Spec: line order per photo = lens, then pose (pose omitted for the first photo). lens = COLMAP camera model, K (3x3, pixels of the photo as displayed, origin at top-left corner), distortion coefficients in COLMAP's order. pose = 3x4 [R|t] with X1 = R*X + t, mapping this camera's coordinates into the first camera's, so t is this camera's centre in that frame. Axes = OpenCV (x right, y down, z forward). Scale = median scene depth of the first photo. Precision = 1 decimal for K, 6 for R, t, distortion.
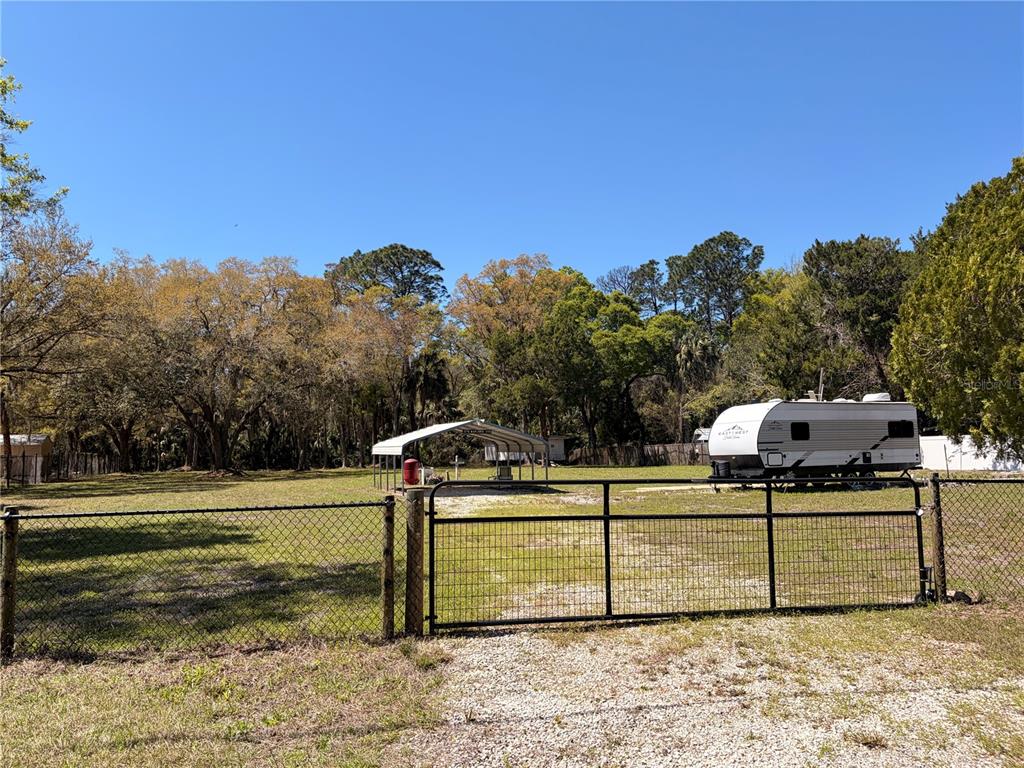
lens RADIAL K [[761.3, 0, 501.2], [0, 761.3, 389.9], [0, 0, 1]] dist [0.025707, -0.016120]
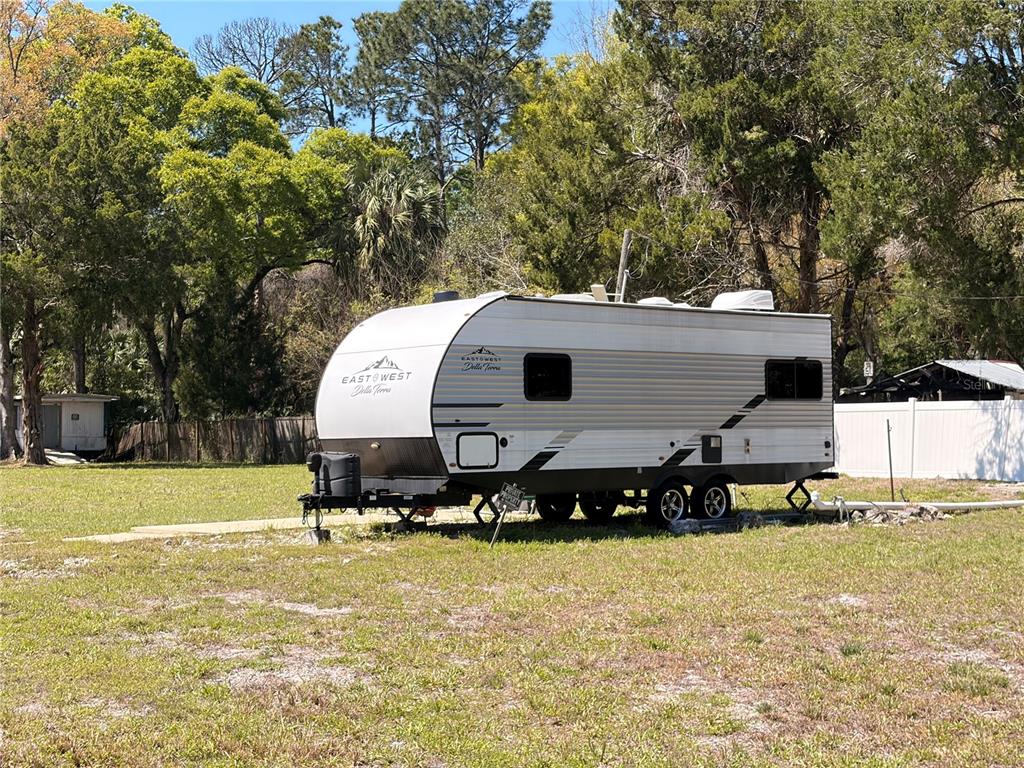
lens RADIAL K [[1515.5, 0, 489.9], [0, 1515.5, 391.5], [0, 0, 1]] dist [0.137622, 0.000000]
pose [[0.960348, 0.021077, 0.278007, 0.080451], [-0.035844, 0.998197, 0.048143, 0.013720], [-0.276491, -0.056199, 0.959372, 0.151884]]
